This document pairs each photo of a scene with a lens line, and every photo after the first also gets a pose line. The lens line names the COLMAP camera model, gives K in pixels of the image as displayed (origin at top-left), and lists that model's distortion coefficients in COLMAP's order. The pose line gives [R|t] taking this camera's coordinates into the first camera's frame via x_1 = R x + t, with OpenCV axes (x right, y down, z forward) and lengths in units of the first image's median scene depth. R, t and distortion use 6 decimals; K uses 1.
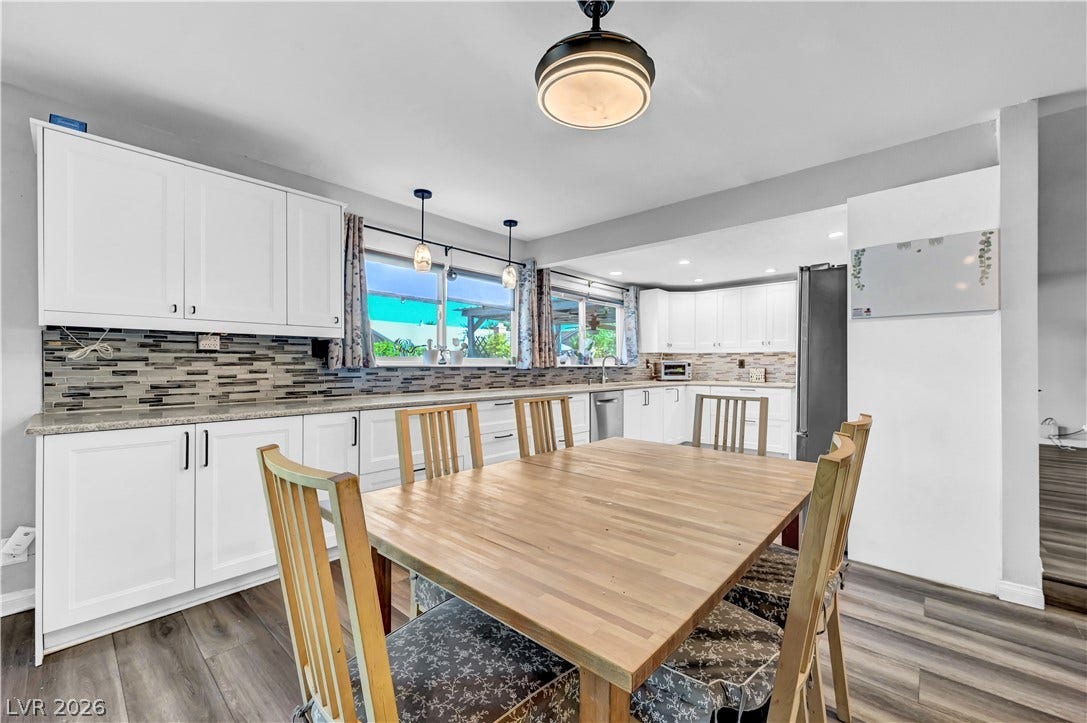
lens RADIAL K [[435.9, 0, 543.5], [0, 435.9, 361.5], [0, 0, 1]] dist [0.001658, 0.000167]
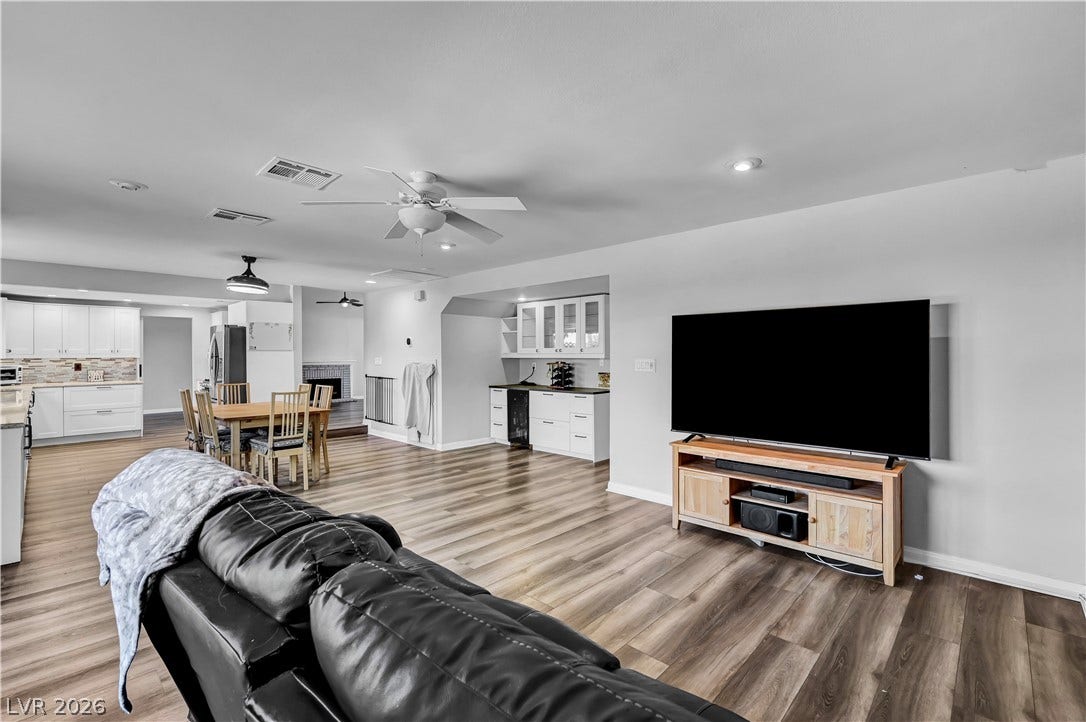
lens RADIAL K [[480.5, 0, 541.8], [0, 480.5, 349.4], [0, 0, 1]] dist [0.002512, 0.000537]
pose [[0.023093, 0.007081, 0.999708, -0.829123], [-0.006973, 0.999952, -0.006921, -0.042445], [-0.999709, -0.006811, 0.023142, -0.292126]]
